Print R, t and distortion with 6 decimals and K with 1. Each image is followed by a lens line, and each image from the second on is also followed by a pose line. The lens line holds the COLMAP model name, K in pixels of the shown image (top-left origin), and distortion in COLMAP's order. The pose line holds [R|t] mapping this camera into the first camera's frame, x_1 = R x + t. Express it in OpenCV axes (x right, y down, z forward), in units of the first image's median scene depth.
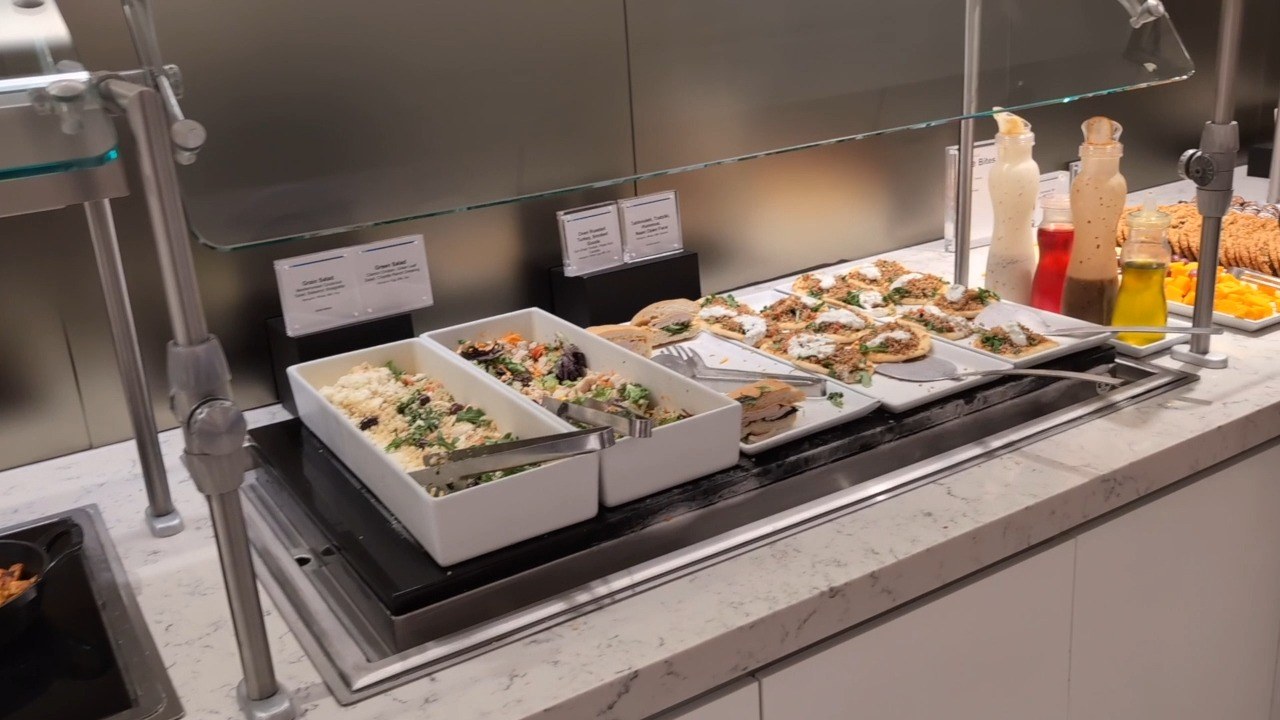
lens RADIAL K [[1154.7, 0, 640.6], [0, 1154.7, 361.0], [0, 0, 1]] dist [0.000385, -0.003872]
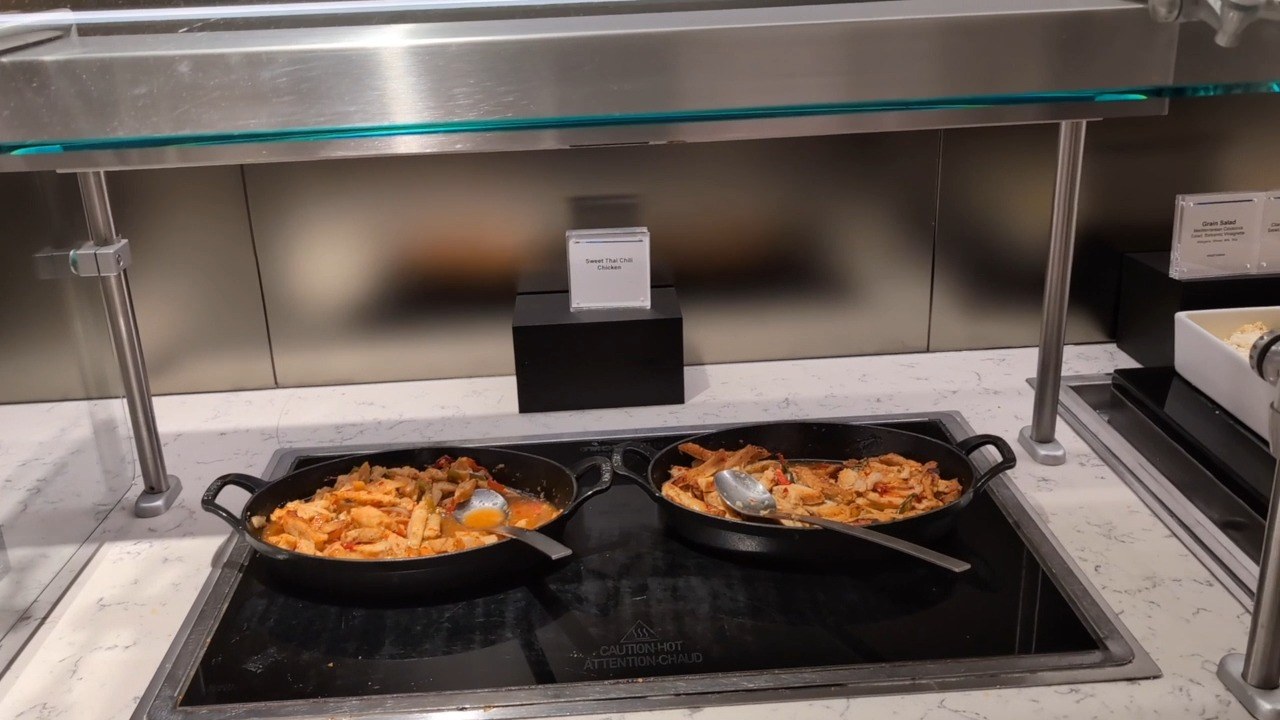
lens RADIAL K [[1154.7, 0, 640.9], [0, 1154.7, 356.8], [0, 0, 1]] dist [0.000385, -0.003872]
pose [[0.874580, 0.208009, -0.437997, -0.264395], [-0.178676, 0.977997, 0.107684, 0.017185], [0.450760, -0.015919, 0.892503, -0.018365]]
